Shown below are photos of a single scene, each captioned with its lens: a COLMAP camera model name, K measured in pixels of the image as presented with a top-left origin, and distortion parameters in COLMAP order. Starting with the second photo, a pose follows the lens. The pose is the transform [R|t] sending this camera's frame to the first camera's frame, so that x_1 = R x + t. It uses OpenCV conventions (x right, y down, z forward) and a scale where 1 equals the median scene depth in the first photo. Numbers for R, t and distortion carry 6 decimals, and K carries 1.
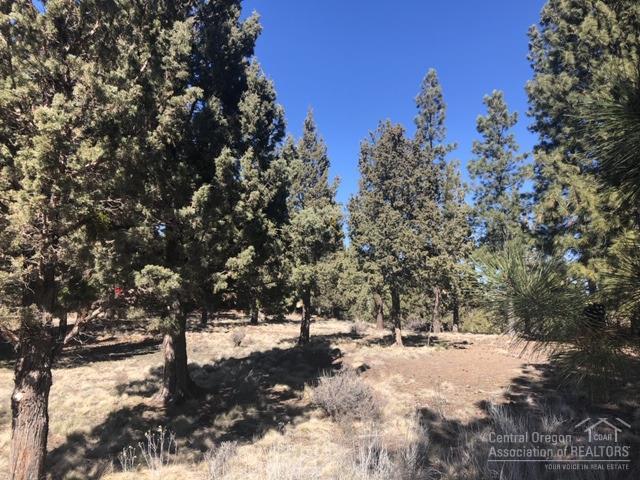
lens RADIAL K [[533.7, 0, 320.0], [0, 533.7, 240.0], [0, 0, 1]] dist [0.054677, 0.006125]
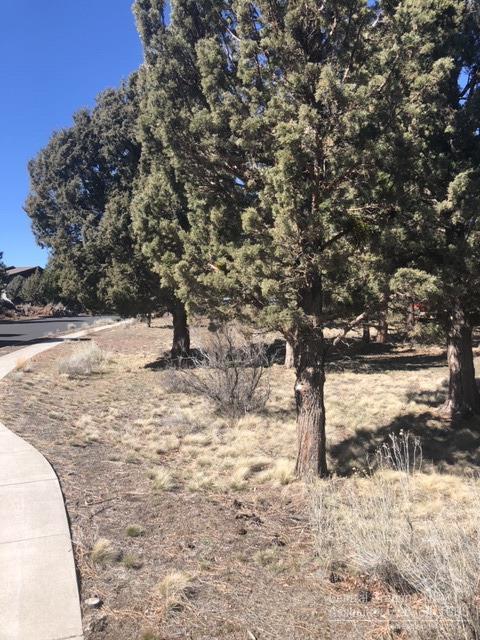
lens RADIAL K [[524.2, 0, 240.0], [0, 524.2, 320.0], [0, 0, 1]] dist [0.030515, -0.012234]
pose [[0.753481, 0.001388, -0.657468, 0.066658], [0.073117, 0.993618, 0.085892, 0.030321], [0.653391, -0.112790, 0.748571, 0.077329]]
